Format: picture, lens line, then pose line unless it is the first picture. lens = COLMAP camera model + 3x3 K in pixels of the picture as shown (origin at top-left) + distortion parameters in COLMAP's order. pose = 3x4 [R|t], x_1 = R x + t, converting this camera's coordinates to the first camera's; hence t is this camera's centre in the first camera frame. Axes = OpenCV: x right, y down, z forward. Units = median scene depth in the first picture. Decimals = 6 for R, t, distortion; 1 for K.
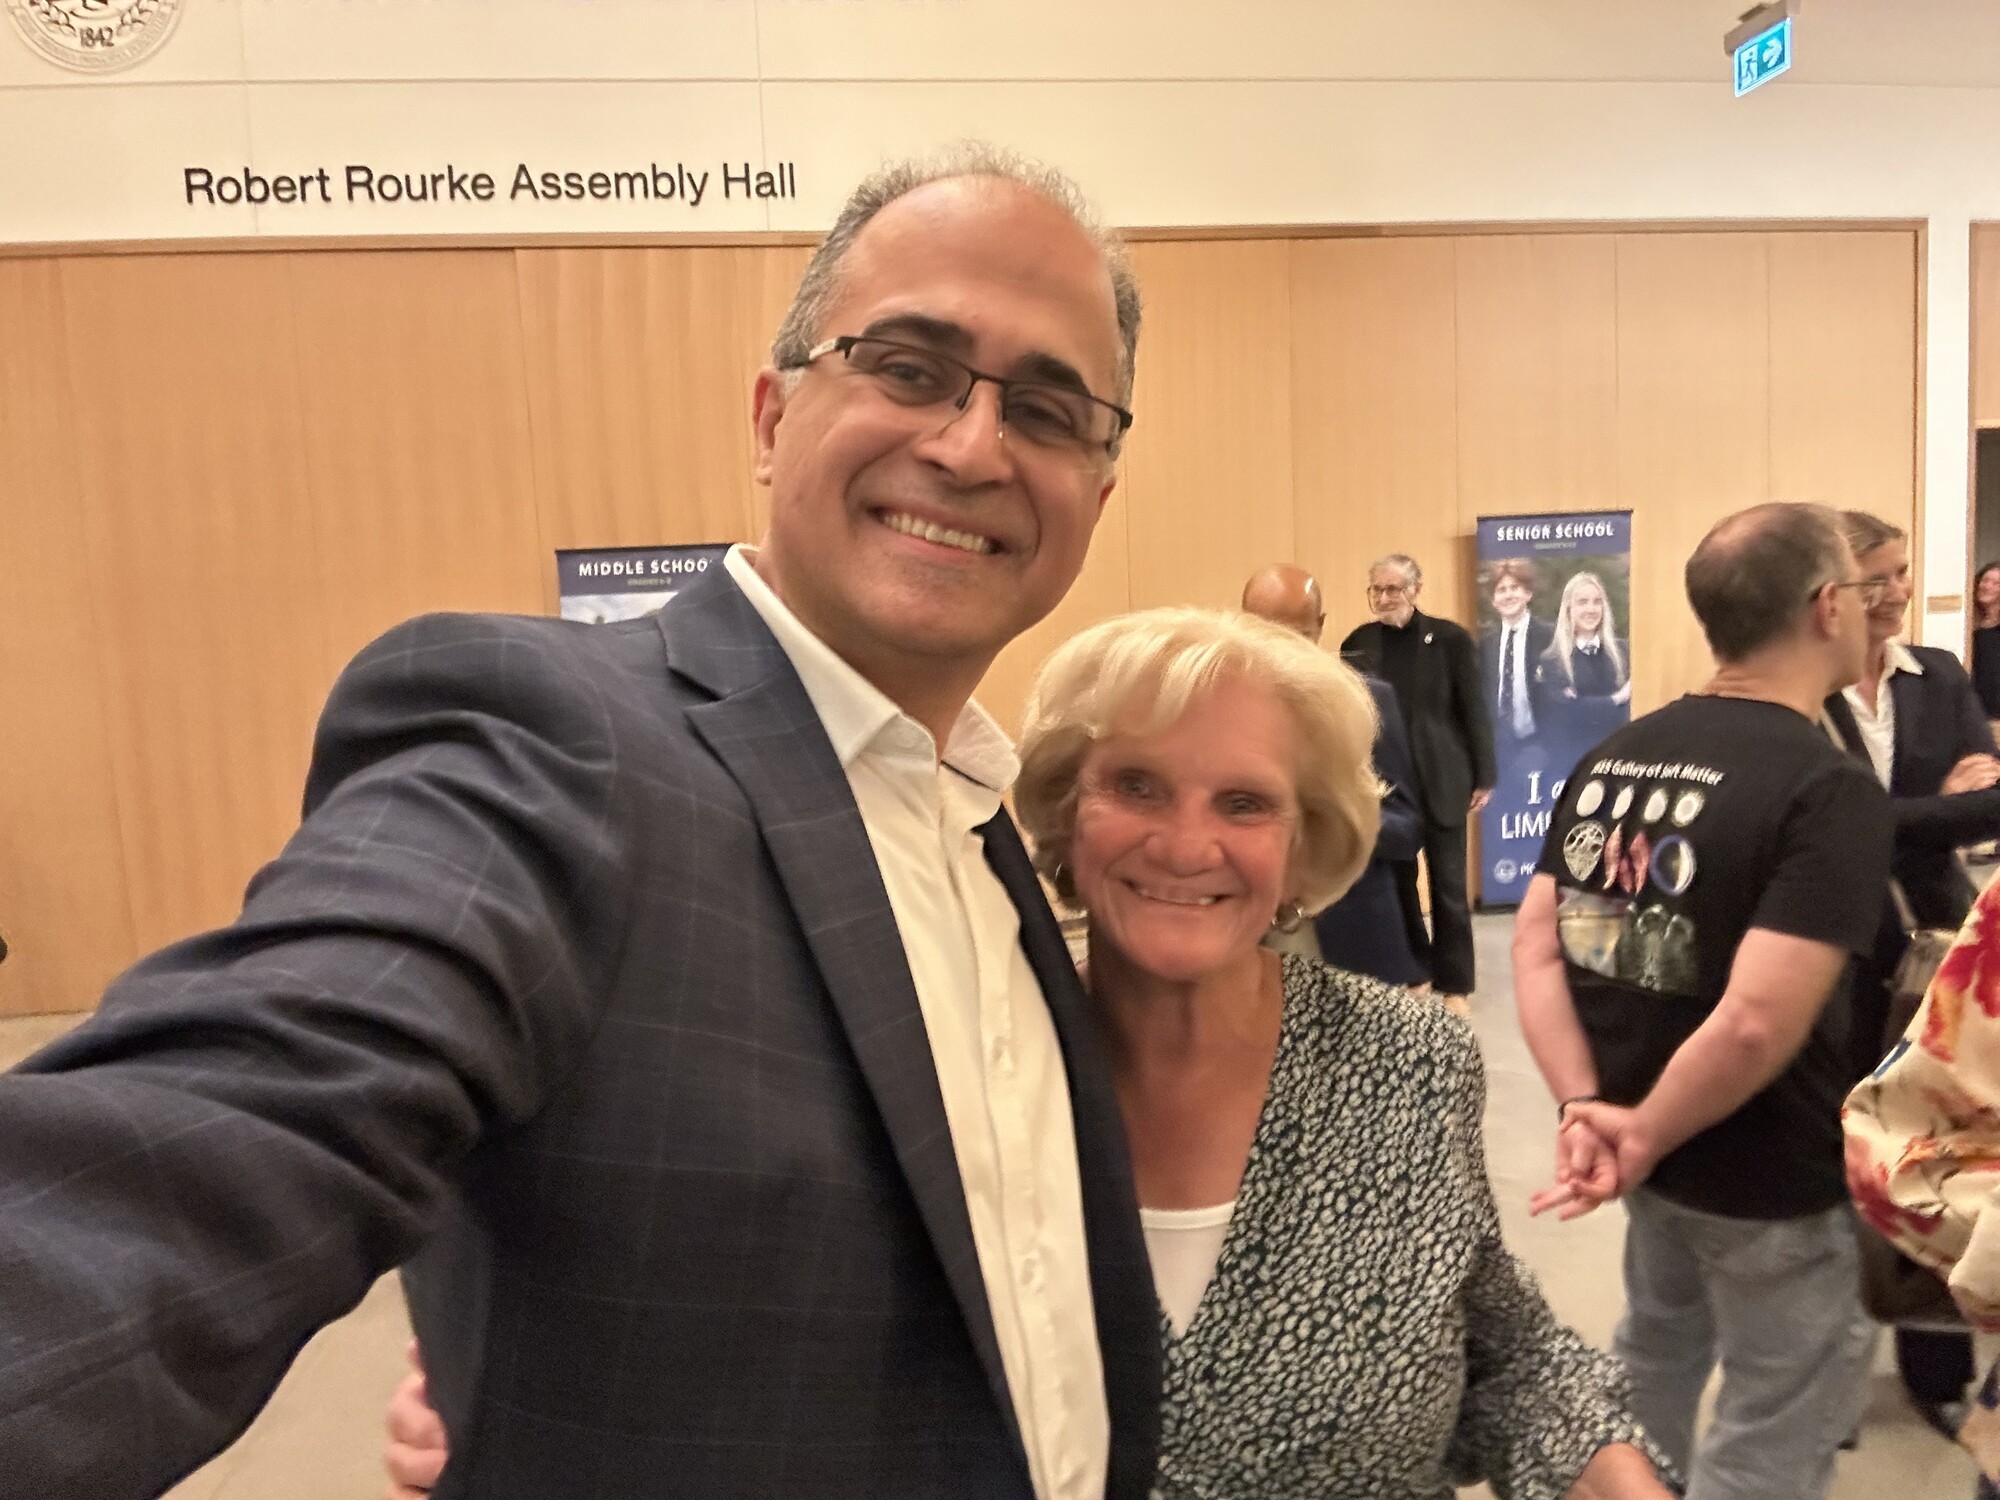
lens RADIAL K [[1337.0, 0, 1001.1], [0, 1337.0, 747.6], [0, 0, 1]] dist [0.004075, -0.010380]
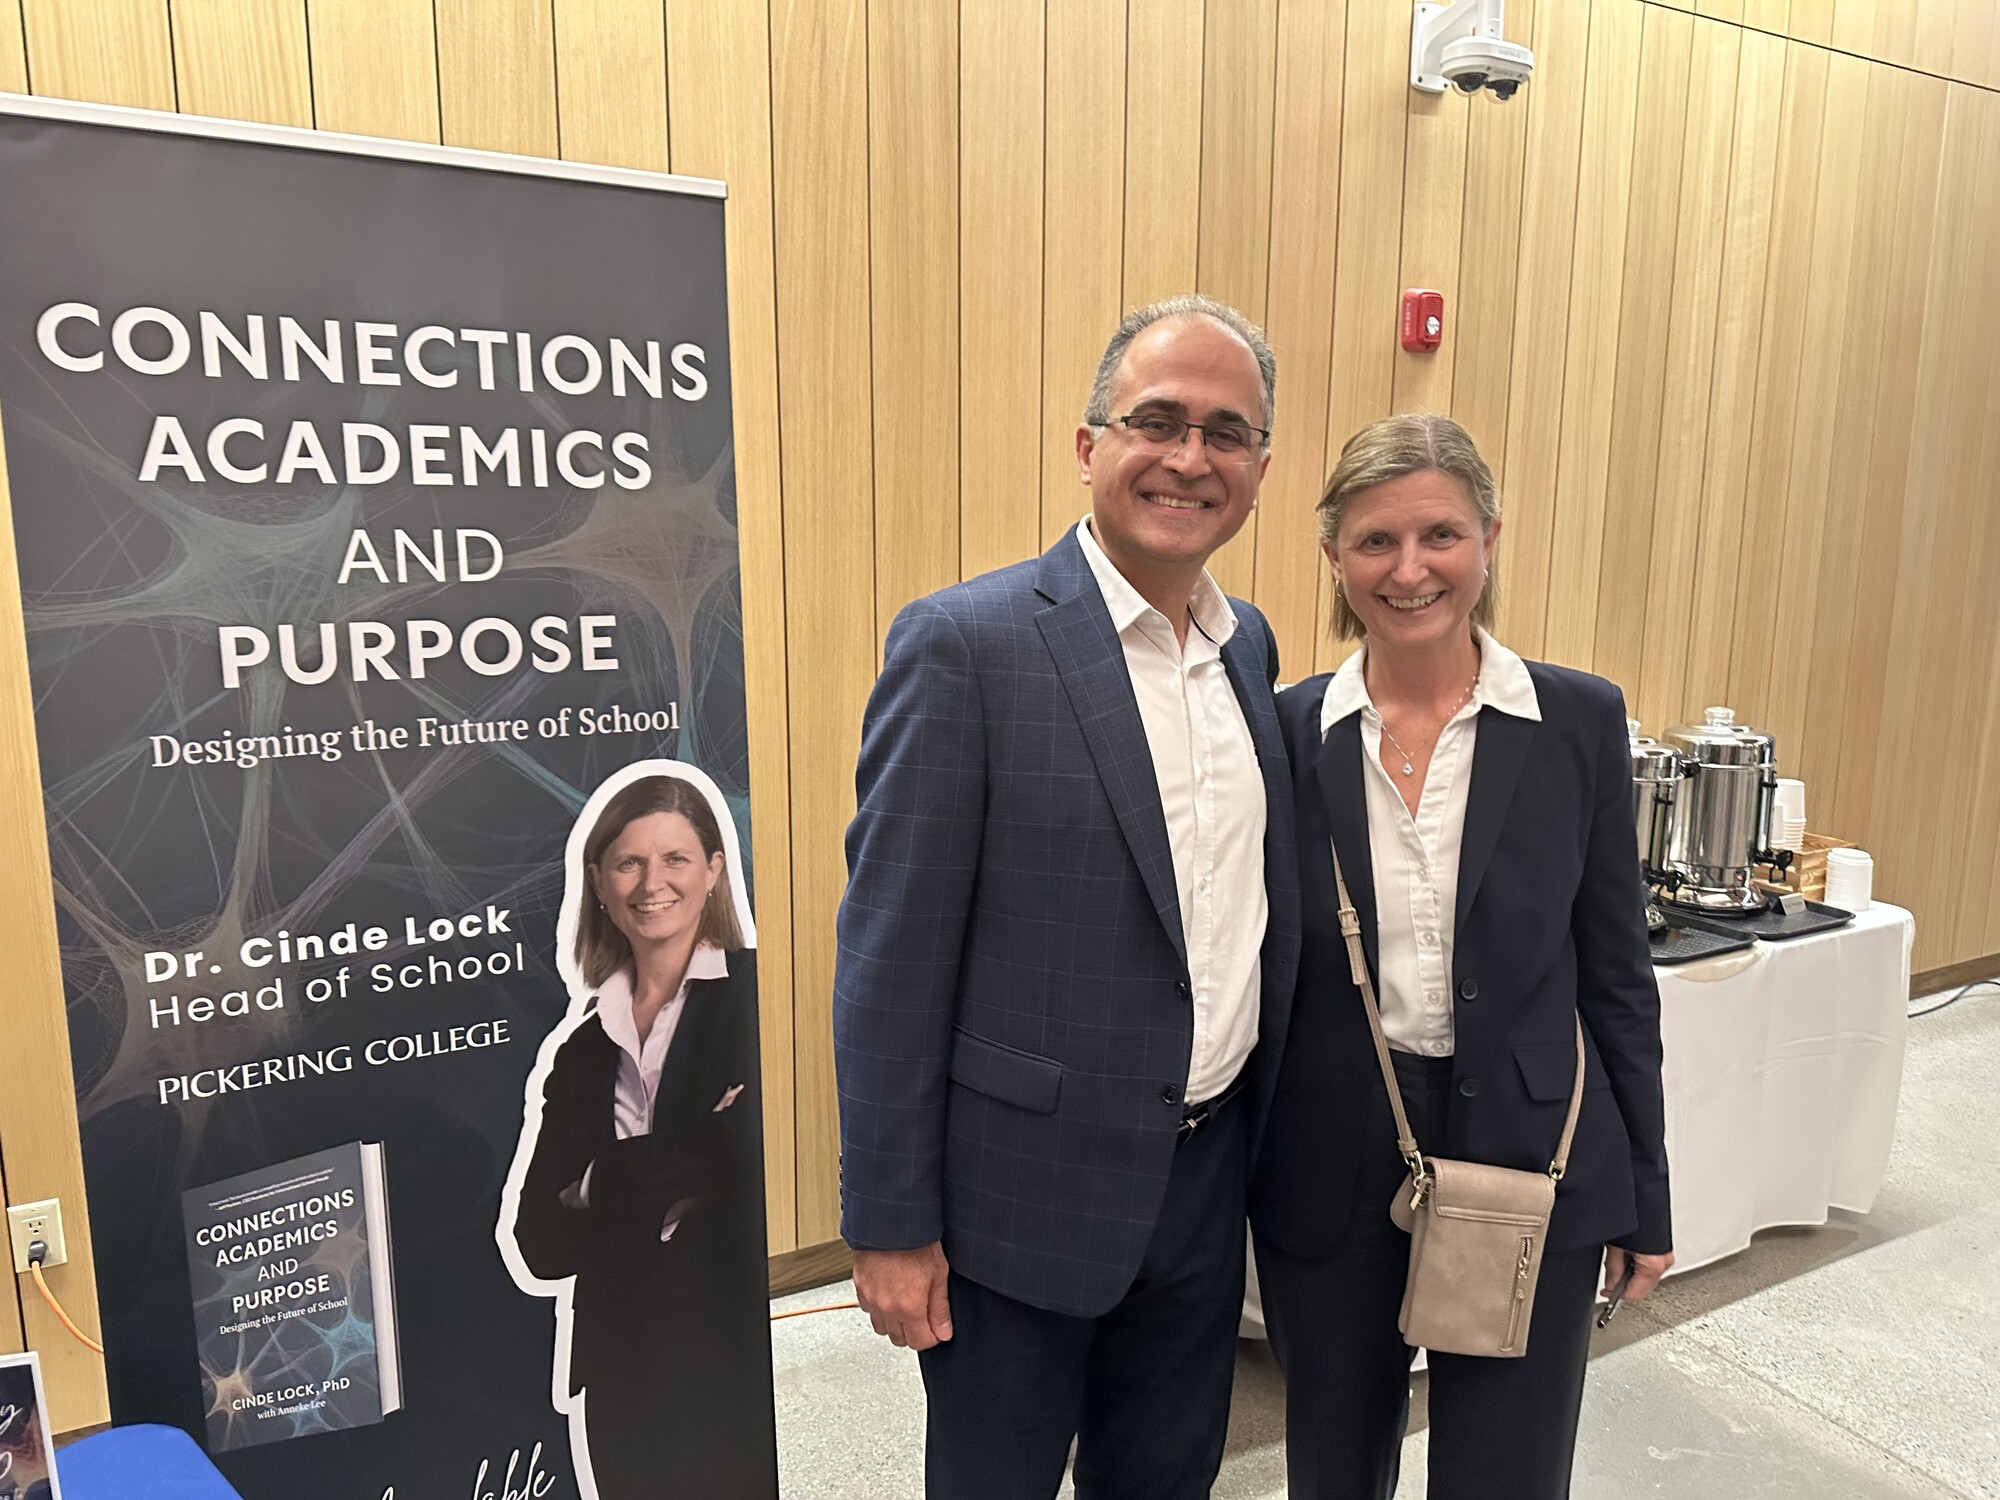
lens RADIAL K [[1395.9, 0, 1000.4], [0, 1395.9, 749.0], [0, 0, 1]] dist [-0.000155, 0.000083]
pose [[0.981456, -0.072921, -0.177278, 0.038325], [0.084119, 0.994854, 0.056479, 0.070685], [0.172247, -0.070344, 0.982539, -1.163321]]
